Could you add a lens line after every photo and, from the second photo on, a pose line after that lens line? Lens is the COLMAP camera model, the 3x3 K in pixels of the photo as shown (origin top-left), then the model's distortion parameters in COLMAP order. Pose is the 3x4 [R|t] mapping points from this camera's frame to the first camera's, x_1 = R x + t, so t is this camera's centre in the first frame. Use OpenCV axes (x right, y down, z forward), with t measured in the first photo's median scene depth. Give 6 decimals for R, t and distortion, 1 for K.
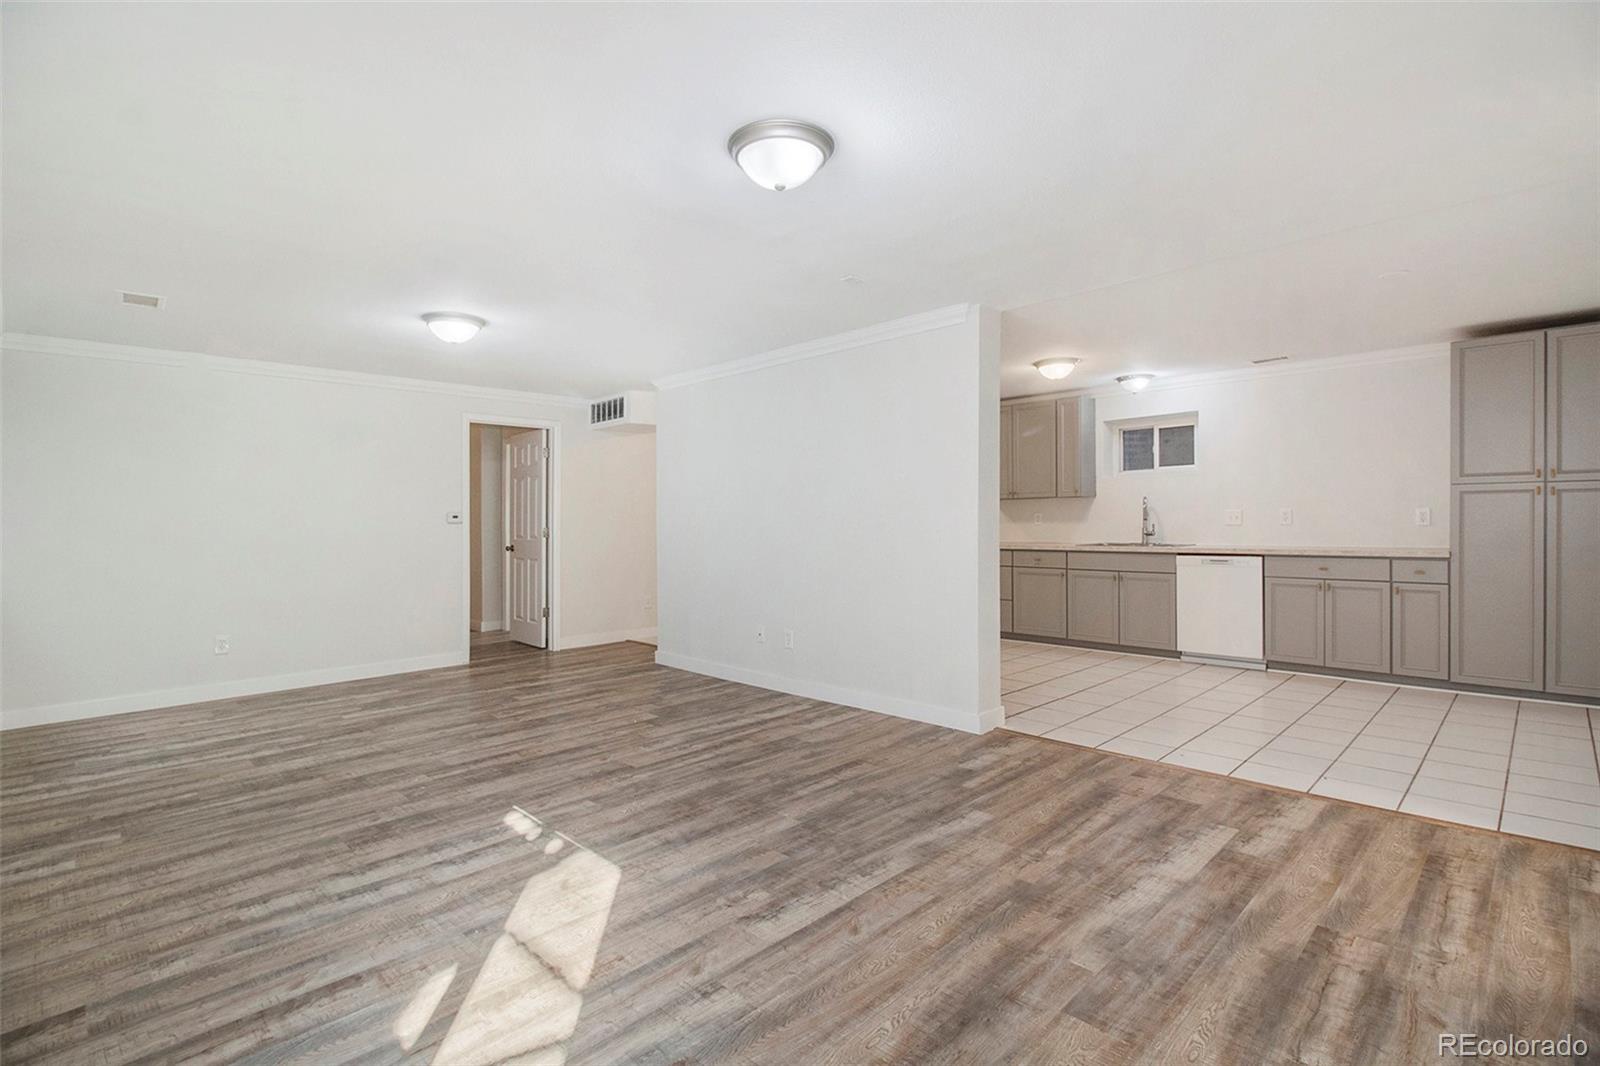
lens RADIAL K [[753.5, 0, 814.1], [0, 753.5, 505.0], [0, 0, 1]] dist [0.003215, -0.005242]
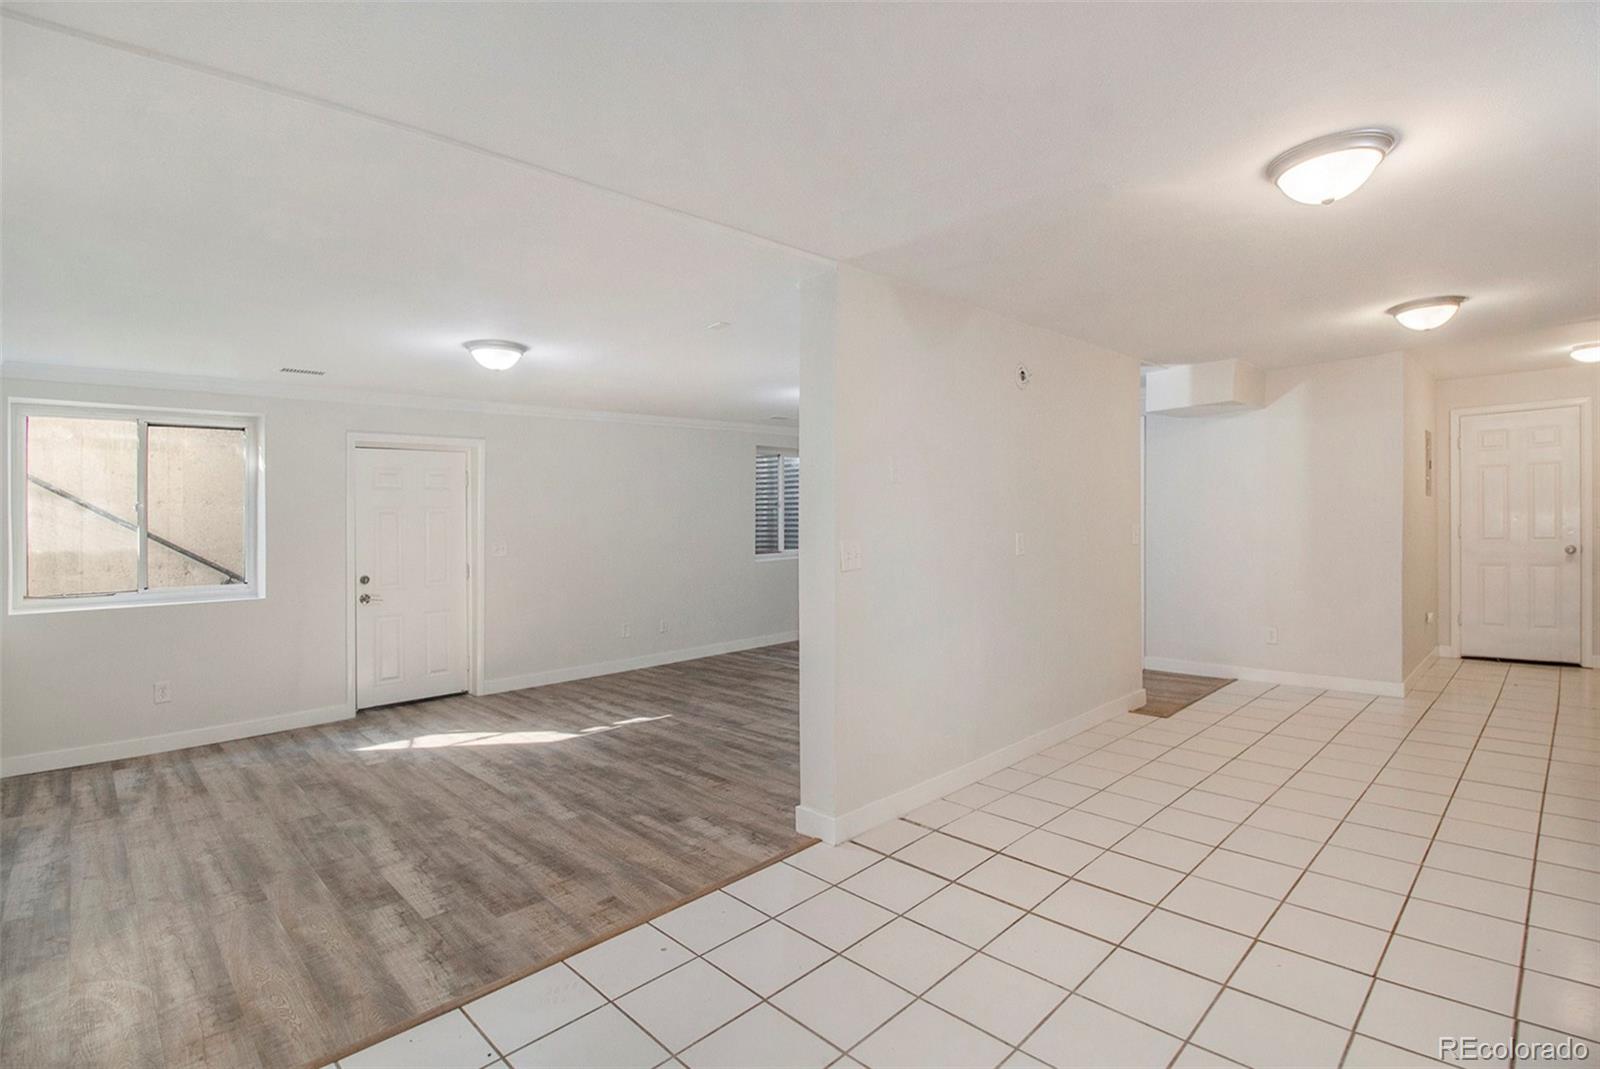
lens RADIAL K [[753.5, 0, 799.5], [0, 753.5, 524.0], [0, 0, 1]] dist [0.003215, -0.005242]
pose [[-0.023796, 0.013214, -0.999629, 1.497340], [0.045231, 0.998903, 0.012128, -0.043157], [0.998693, -0.044925, -0.024368, 1.532081]]
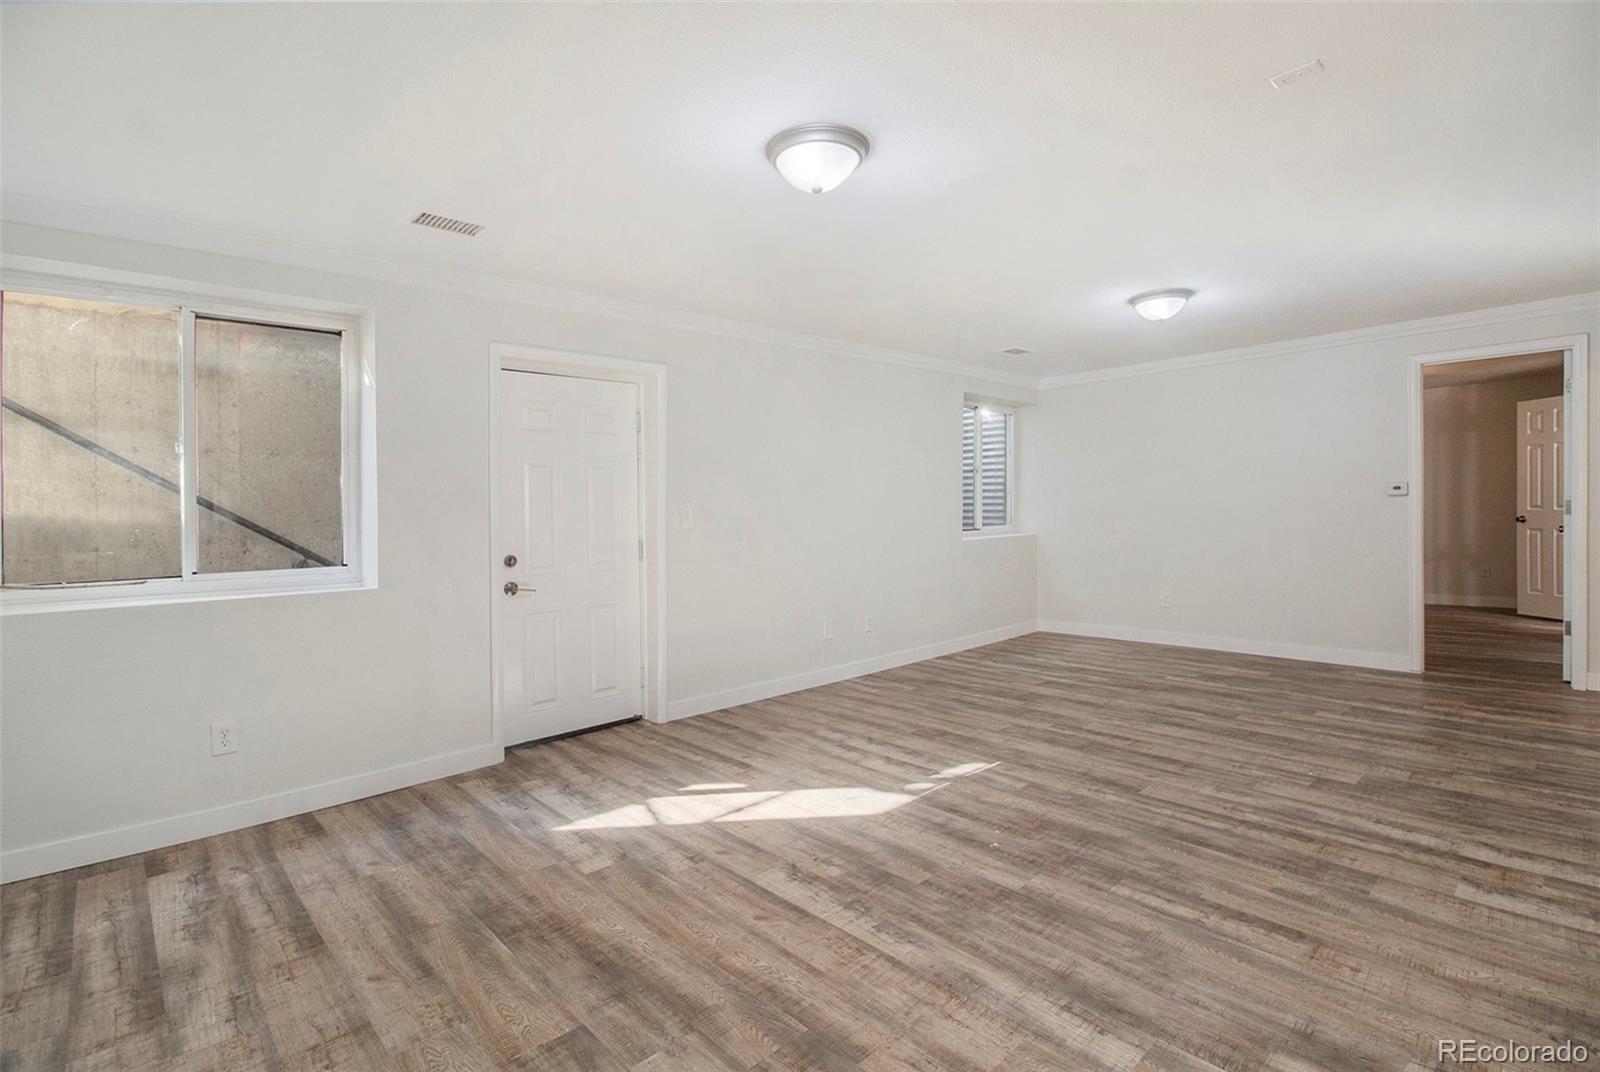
lens RADIAL K [[753.5, 0, 806.1], [0, 753.5, 509.3], [0, 0, 1]] dist [0.003215, -0.005242]
pose [[-0.031735, 0.014203, -0.999395, 0.837254], [0.036561, 0.999246, 0.013040, -0.000521], [0.998827, -0.036125, -0.032231, 0.874230]]
